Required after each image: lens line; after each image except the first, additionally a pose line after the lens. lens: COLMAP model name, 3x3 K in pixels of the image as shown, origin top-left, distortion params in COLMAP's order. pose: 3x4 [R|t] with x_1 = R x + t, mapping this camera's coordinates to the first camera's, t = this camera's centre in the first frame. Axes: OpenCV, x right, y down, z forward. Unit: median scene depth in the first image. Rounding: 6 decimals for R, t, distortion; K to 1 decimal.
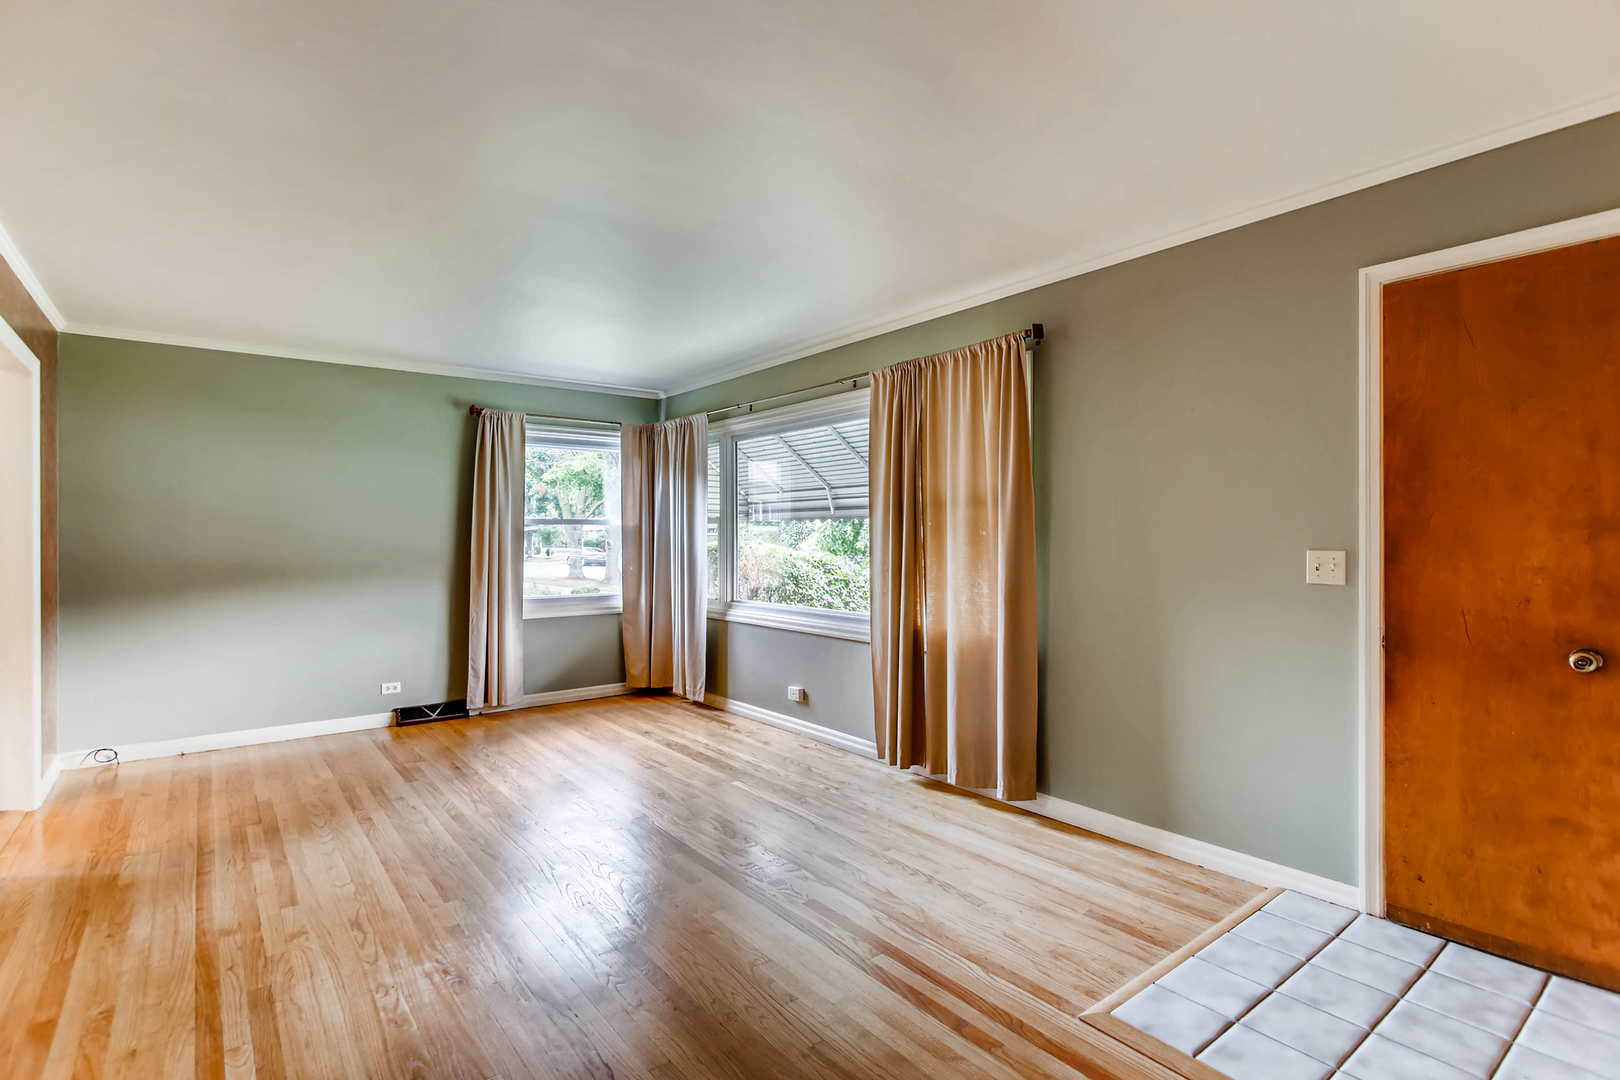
lens RADIAL K [[763.9, 0, 810.0], [0, 763.9, 540.0], [0, 0, 1]] dist [-0.004067, 0.000329]
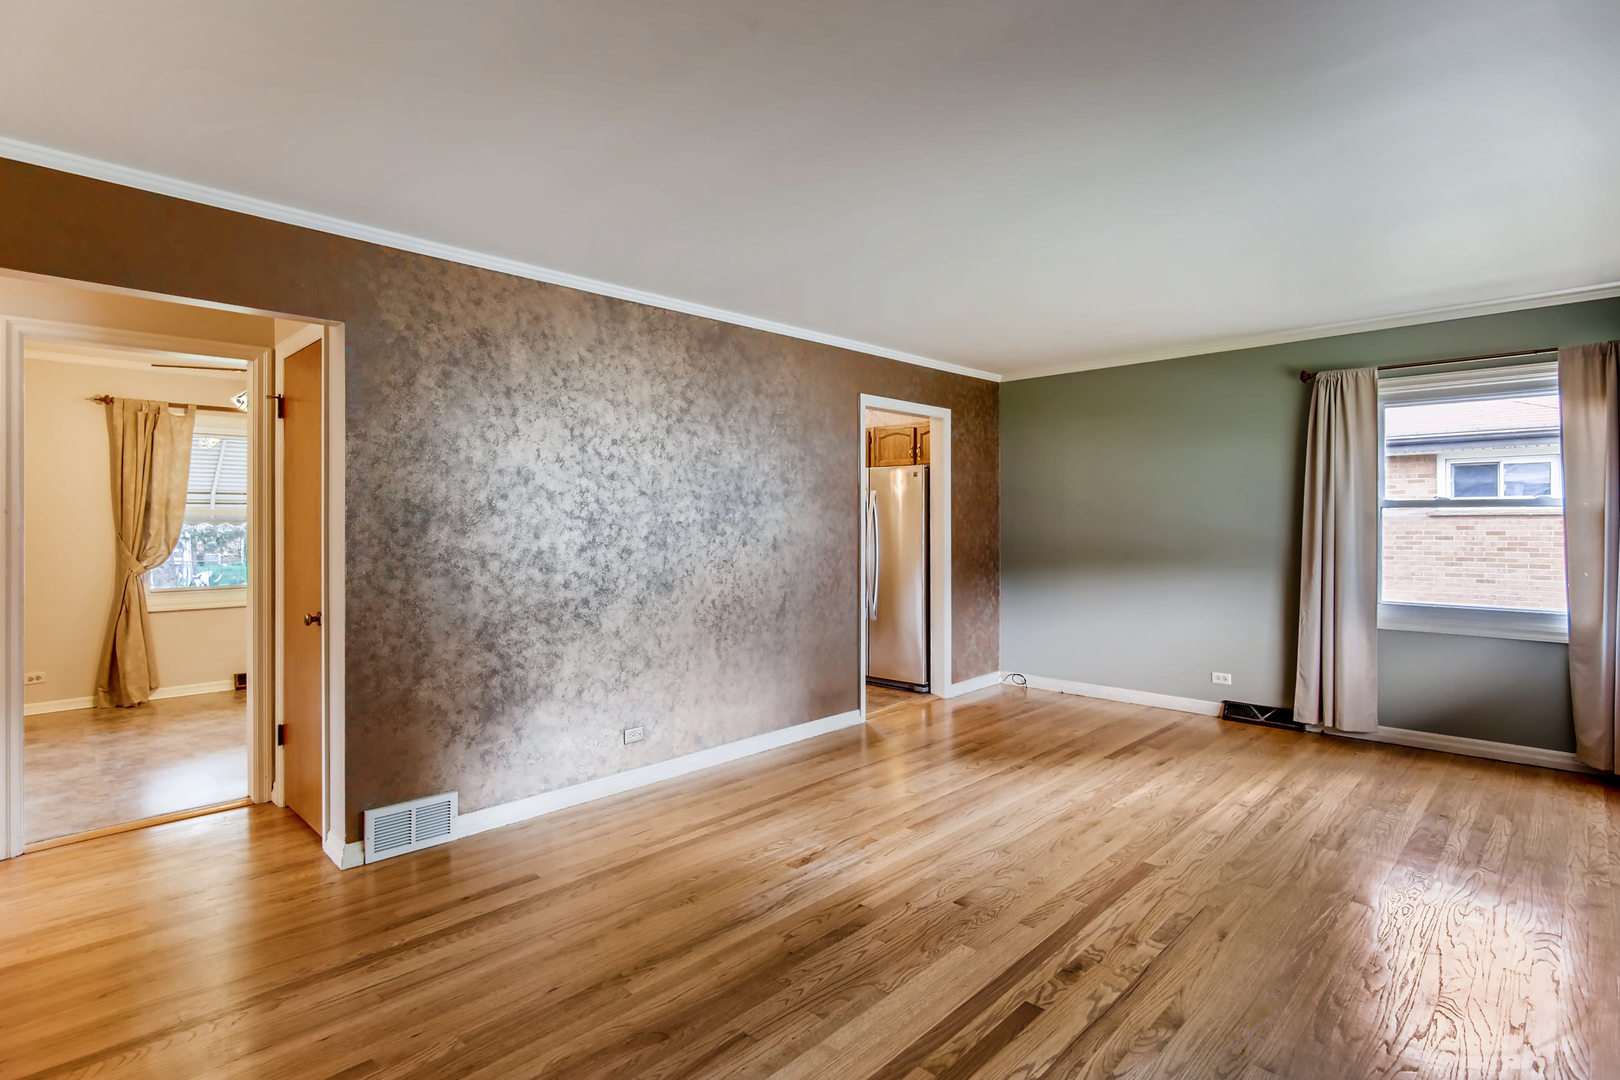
lens RADIAL K [[790.5, 0, 805.8], [0, 790.5, 510.3], [0, 0, 1]] dist [0.002682, 0.000944]
pose [[0.156523, -0.011596, -0.987606, 0.367011], [-0.002346, 0.999924, -0.012113, -0.006993], [0.987671, 0.004213, 0.156484, 0.314817]]
